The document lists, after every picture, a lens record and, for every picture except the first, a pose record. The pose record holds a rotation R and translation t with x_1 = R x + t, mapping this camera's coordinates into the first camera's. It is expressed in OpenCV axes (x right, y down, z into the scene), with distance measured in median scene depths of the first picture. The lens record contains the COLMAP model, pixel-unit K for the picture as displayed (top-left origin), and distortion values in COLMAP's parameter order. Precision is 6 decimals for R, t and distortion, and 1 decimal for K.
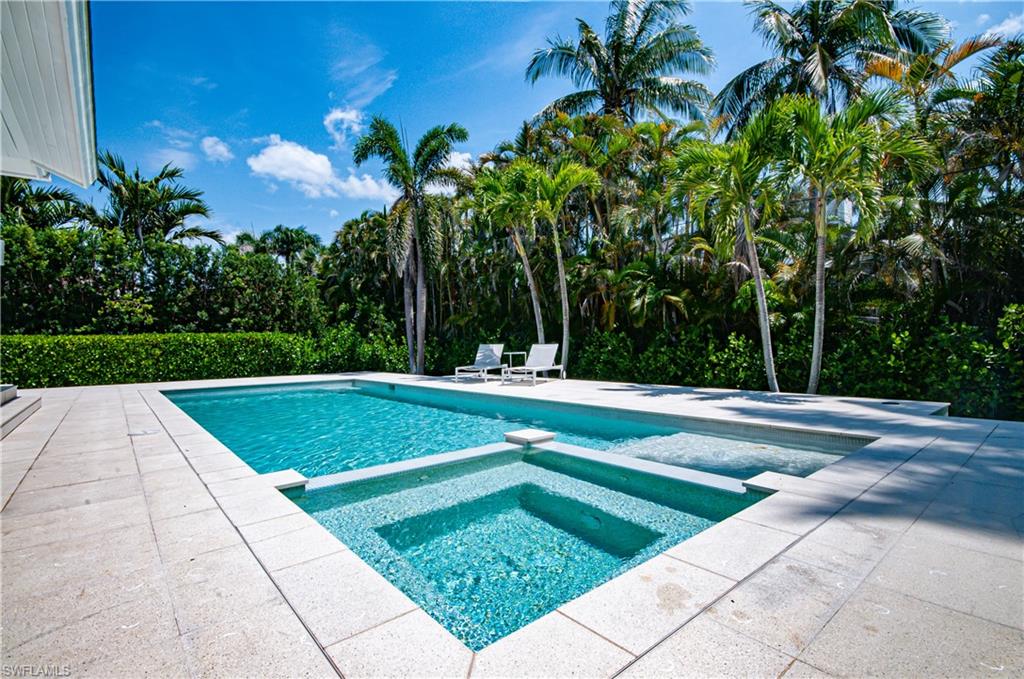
lens RADIAL K [[480.6, 0, 494.3], [0, 480.6, 343.8], [0, 0, 1]] dist [0.010888, 0.000219]
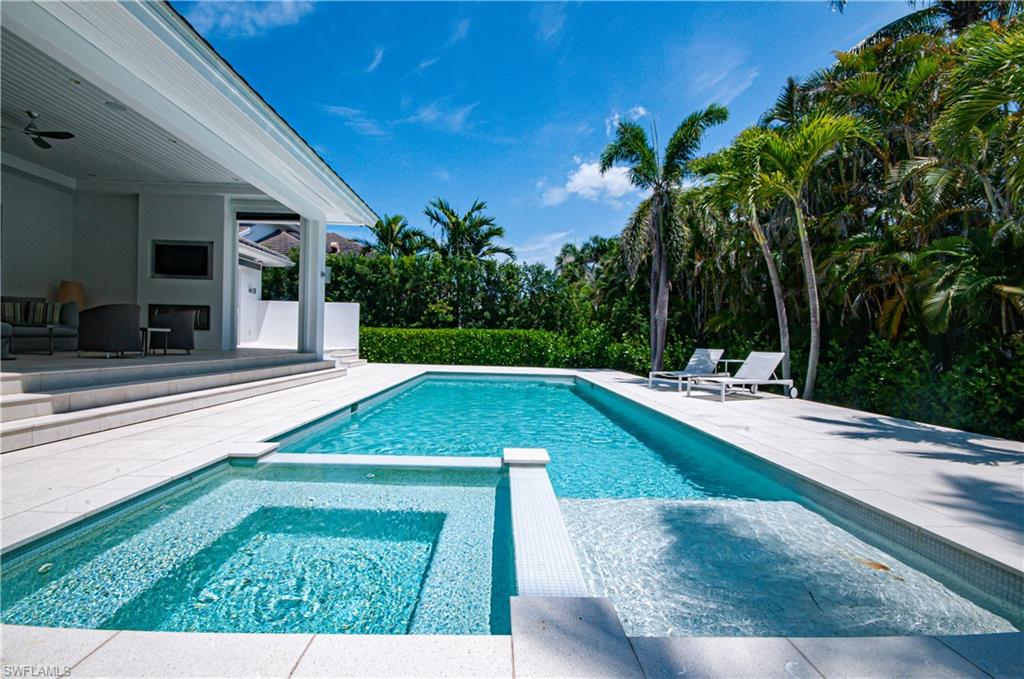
lens RADIAL K [[447.3, 0, 512.8], [0, 447.3, 342.8], [0, 0, 1]] dist [0.001505, -0.000264]
pose [[0.789471, 0.040396, -0.612457, 0.190188], [-0.038987, 0.999117, 0.015644, -0.008007], [0.612549, 0.011527, 0.790349, 0.124161]]
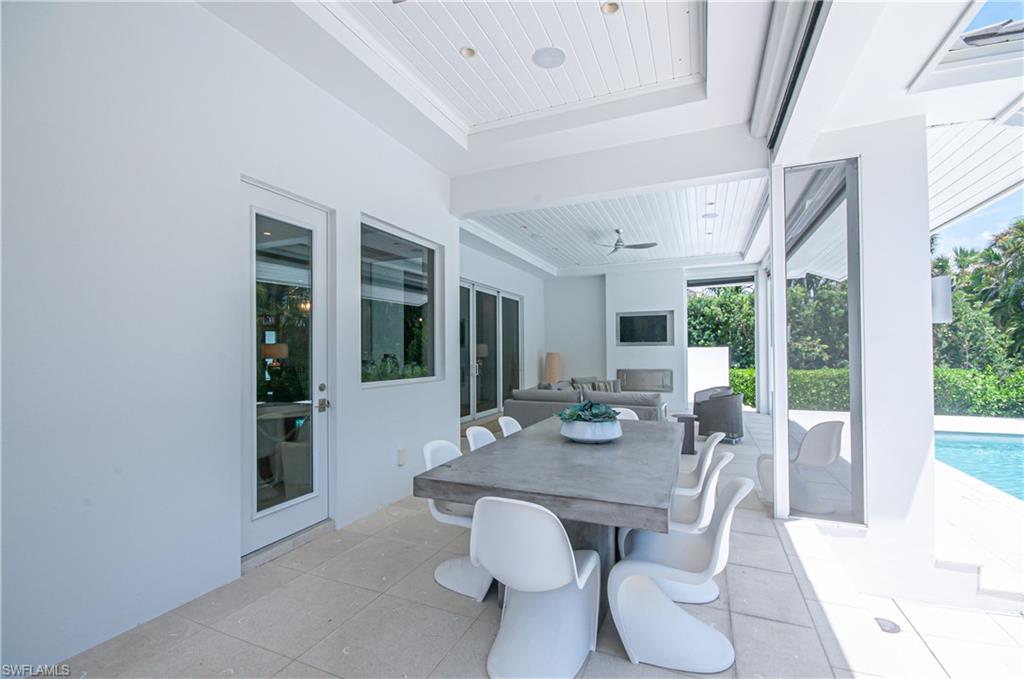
lens RADIAL K [[443.0, 0, 512.0], [0, 443.0, 339.5], [0, 0, 1]] dist [0.001235, -0.021865]
pose [[0.446842, -0.016334, -0.894464, -0.076151], [0.001415, 0.999845, -0.017552, -0.076690], [0.894612, 0.006577, 0.446796, -0.198085]]
